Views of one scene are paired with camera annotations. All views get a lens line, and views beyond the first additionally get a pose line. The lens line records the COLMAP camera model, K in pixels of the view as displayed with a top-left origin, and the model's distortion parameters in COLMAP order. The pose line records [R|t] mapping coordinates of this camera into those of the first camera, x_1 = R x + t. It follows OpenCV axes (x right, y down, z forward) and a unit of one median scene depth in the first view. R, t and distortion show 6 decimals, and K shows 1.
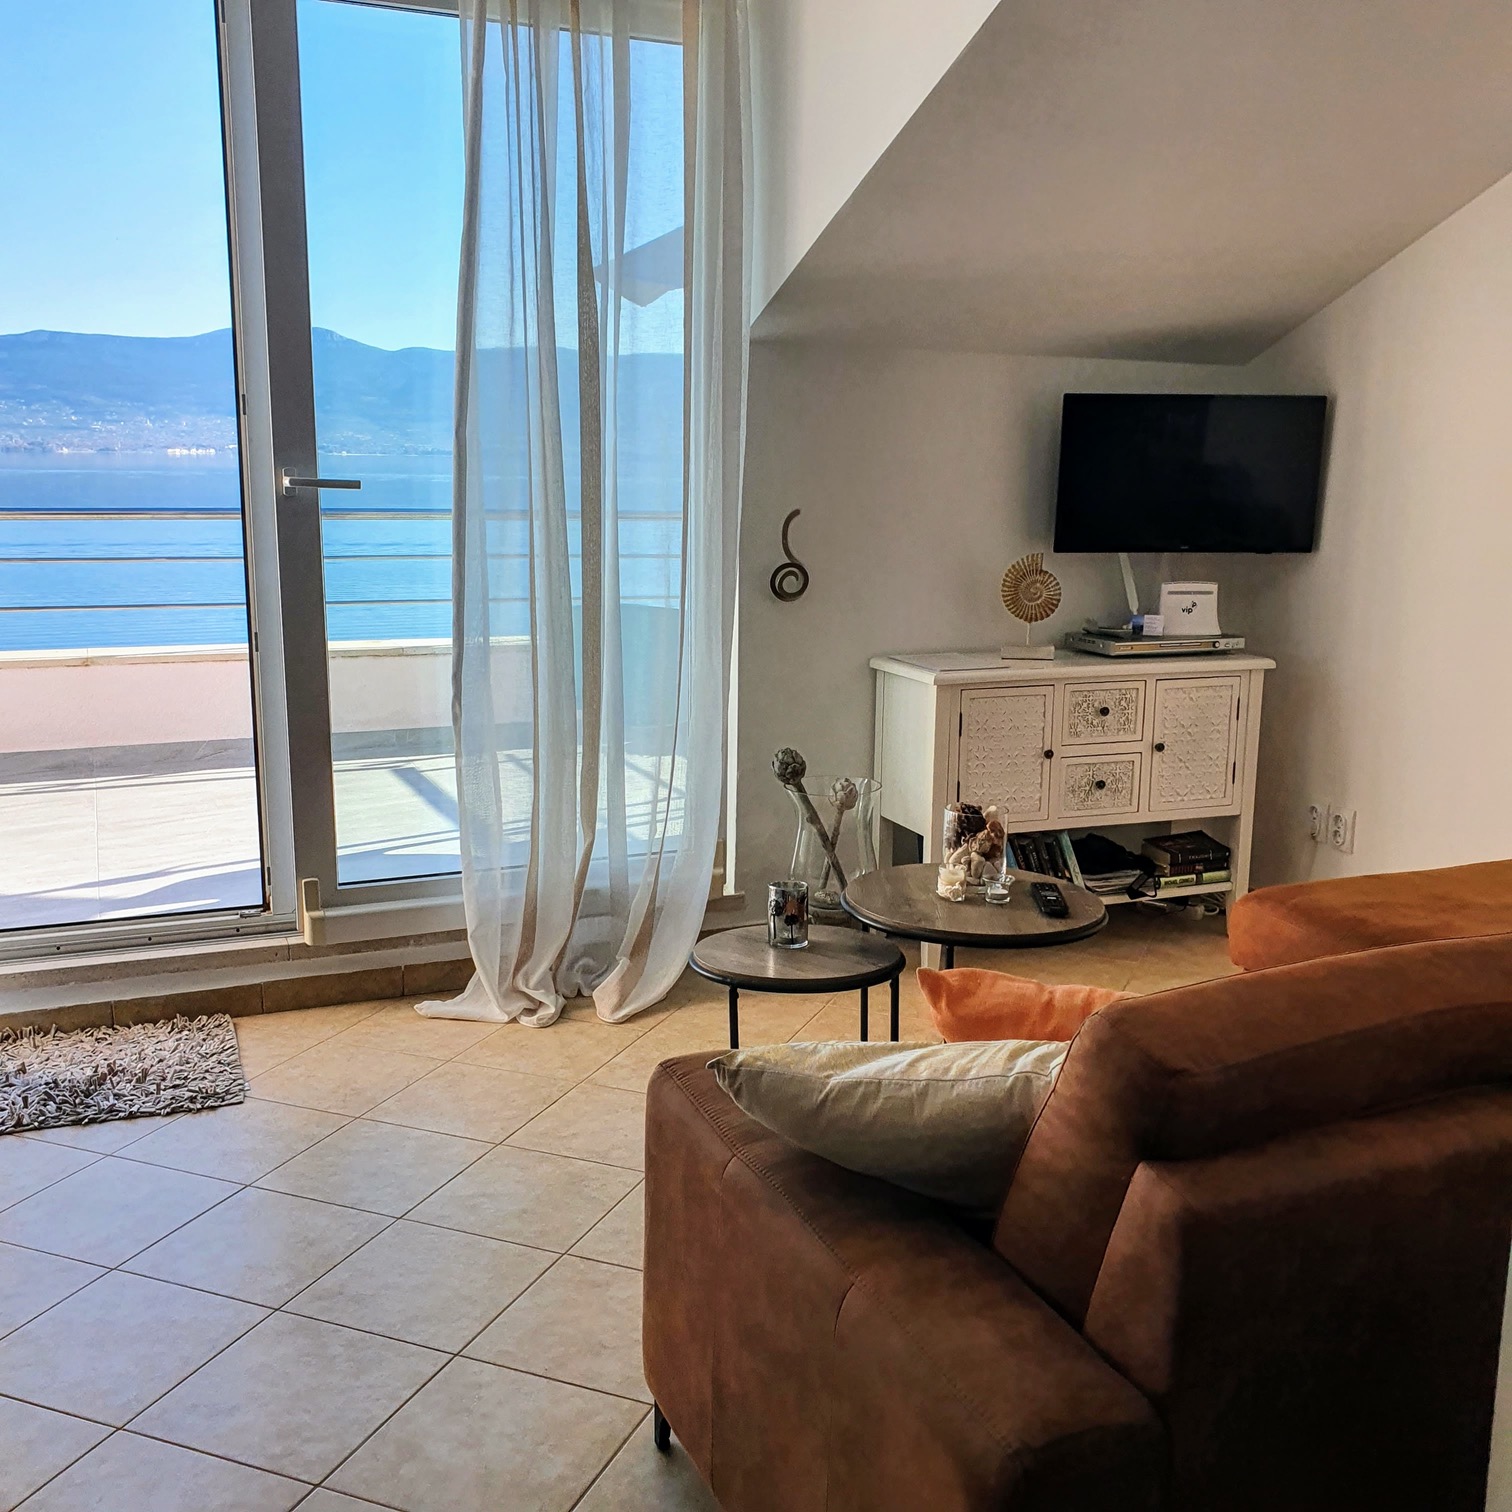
lens RADIAL K [[1564.1, 0, 756.0], [0, 1564.1, 756.0], [0, 0, 1]] dist [0.124659, -0.375890]
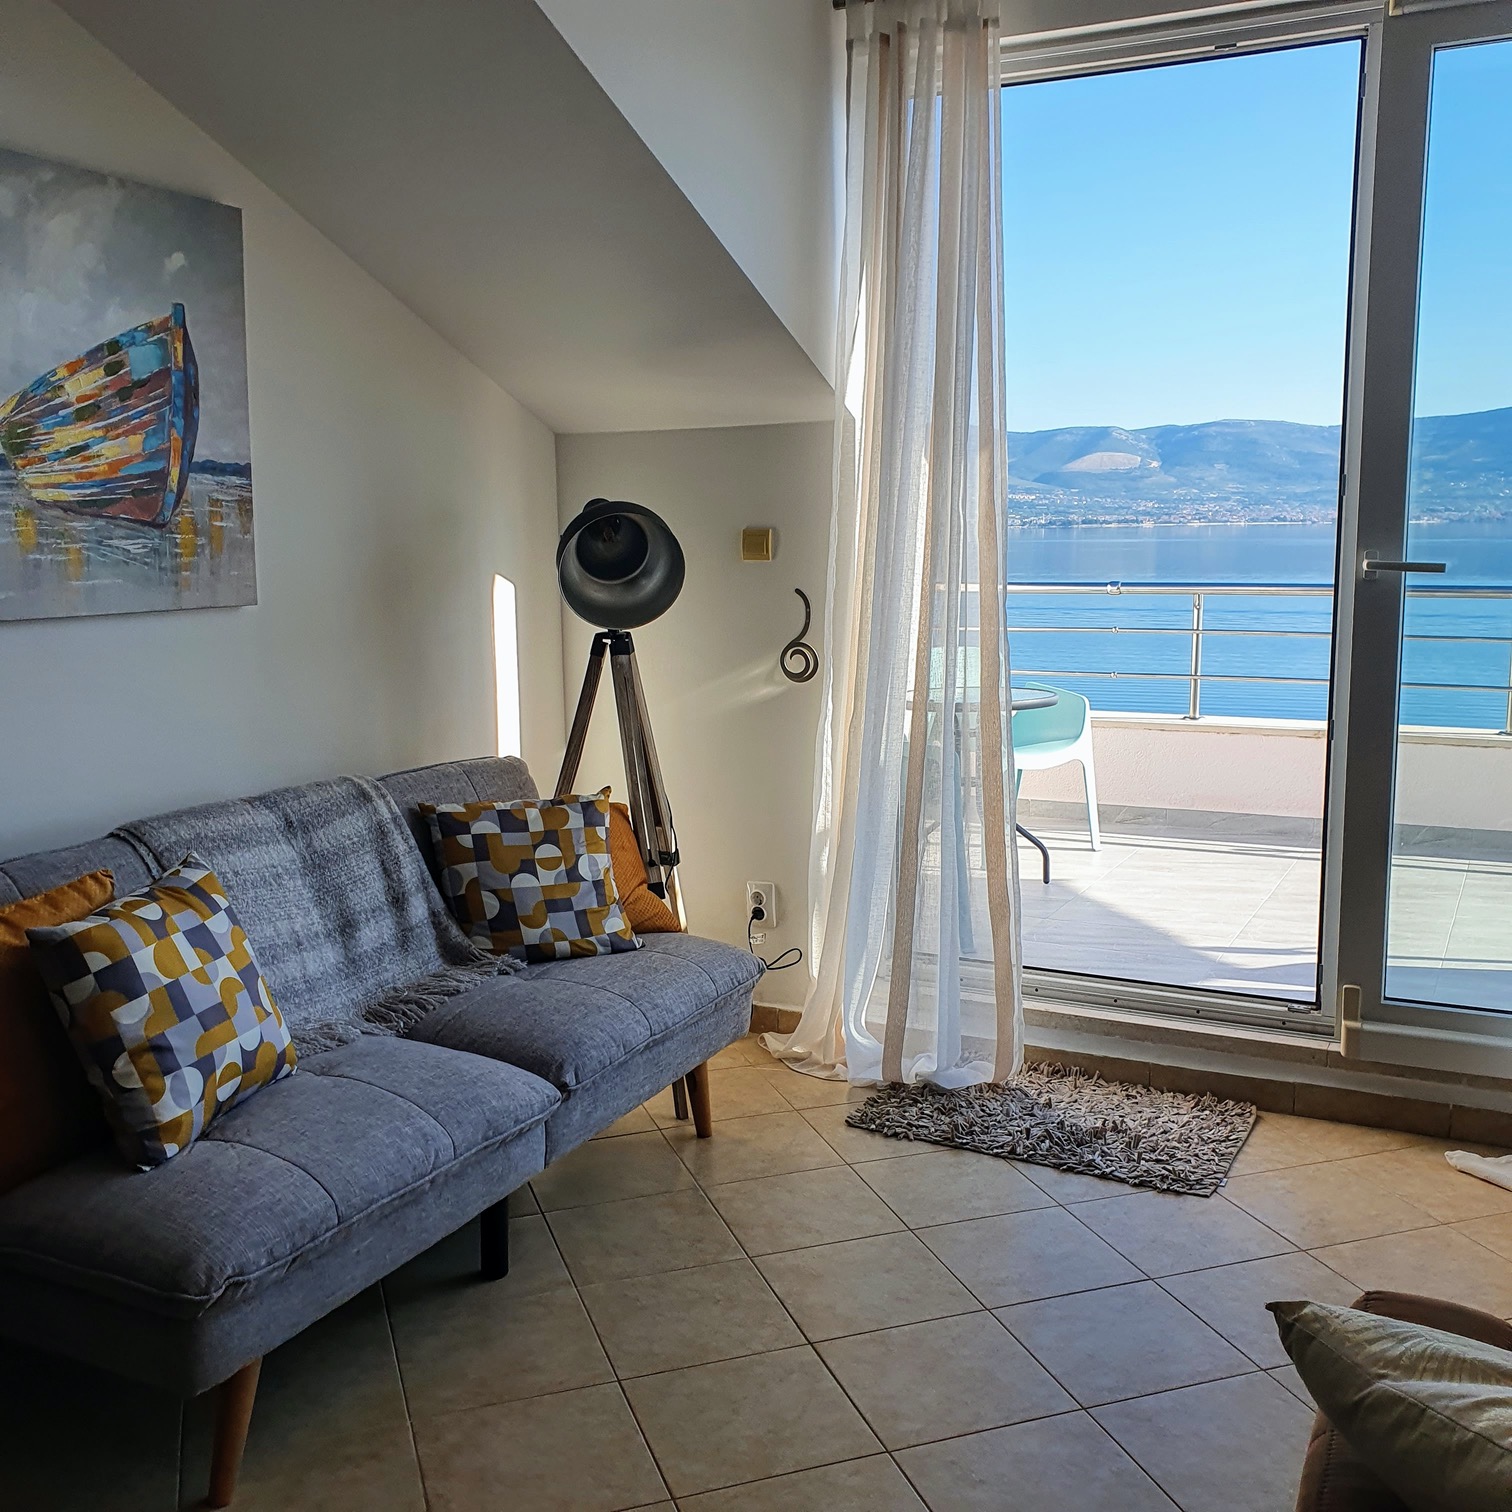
lens RADIAL K [[1547.9, 0, 754.2], [0, 1547.9, 716.8], [0, 0, 1]] dist [-0.010528, -0.017454]
pose [[0.646215, 0.078898, -0.759066, 0.170301], [-0.130070, 0.991475, -0.007678, -0.026927], [0.751990, 0.103694, 0.650968, 0.122032]]
